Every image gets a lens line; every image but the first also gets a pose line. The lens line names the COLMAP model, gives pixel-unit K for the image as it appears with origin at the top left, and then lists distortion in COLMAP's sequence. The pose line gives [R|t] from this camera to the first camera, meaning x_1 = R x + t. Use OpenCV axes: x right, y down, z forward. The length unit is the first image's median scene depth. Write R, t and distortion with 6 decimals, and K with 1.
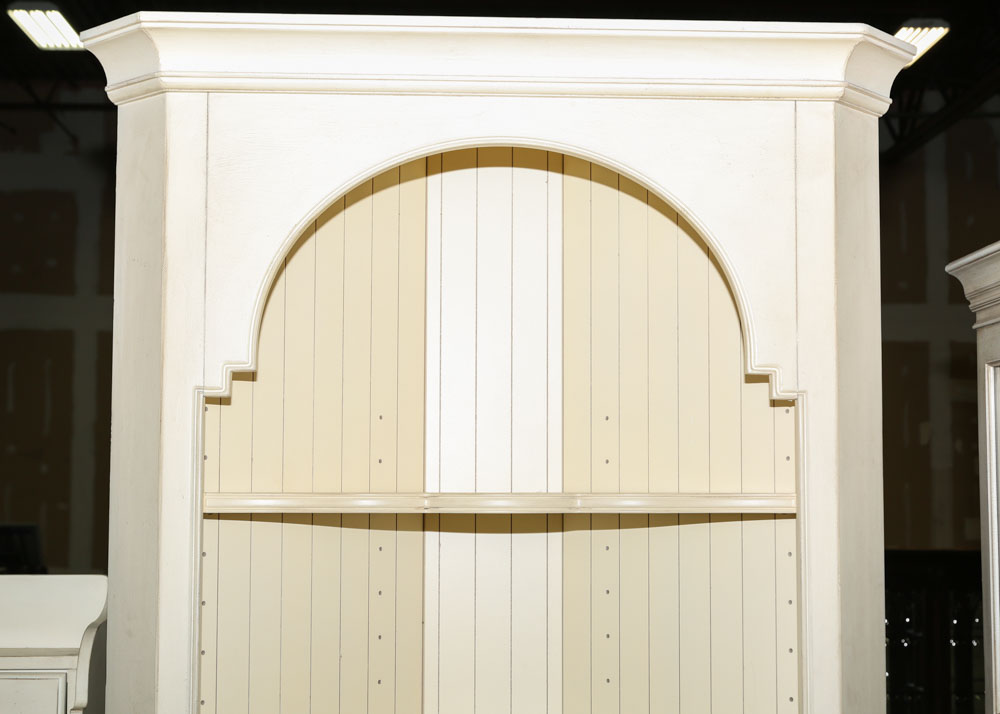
lens RADIAL K [[1599.4, 0, 515.9], [0, 1599.4, 375.5], [0, 0, 1]] dist [0.045151, 0.000000]
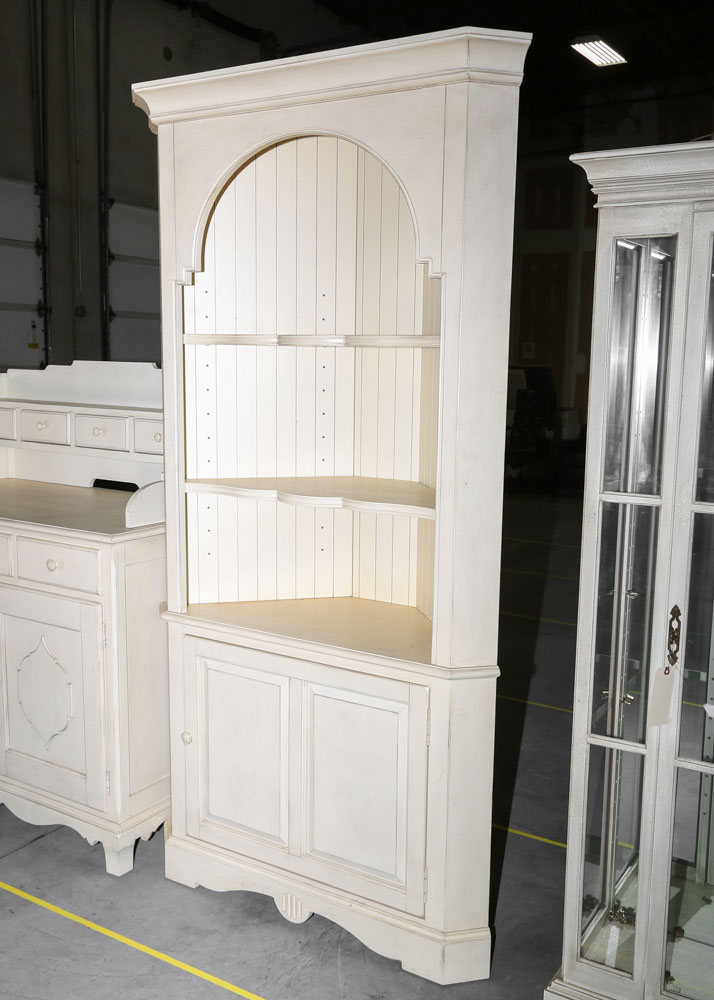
lens RADIAL K [[970.3, 0, 361.8], [0, 970.3, 513.5], [0, 0, 1]] dist [0.025448, 0.000000]
pose [[0.830930, 0.102637, -0.546829, 0.676672], [0.028857, 0.973564, 0.226583, 0.021673], [0.555629, -0.204054, 0.806002, 0.087796]]
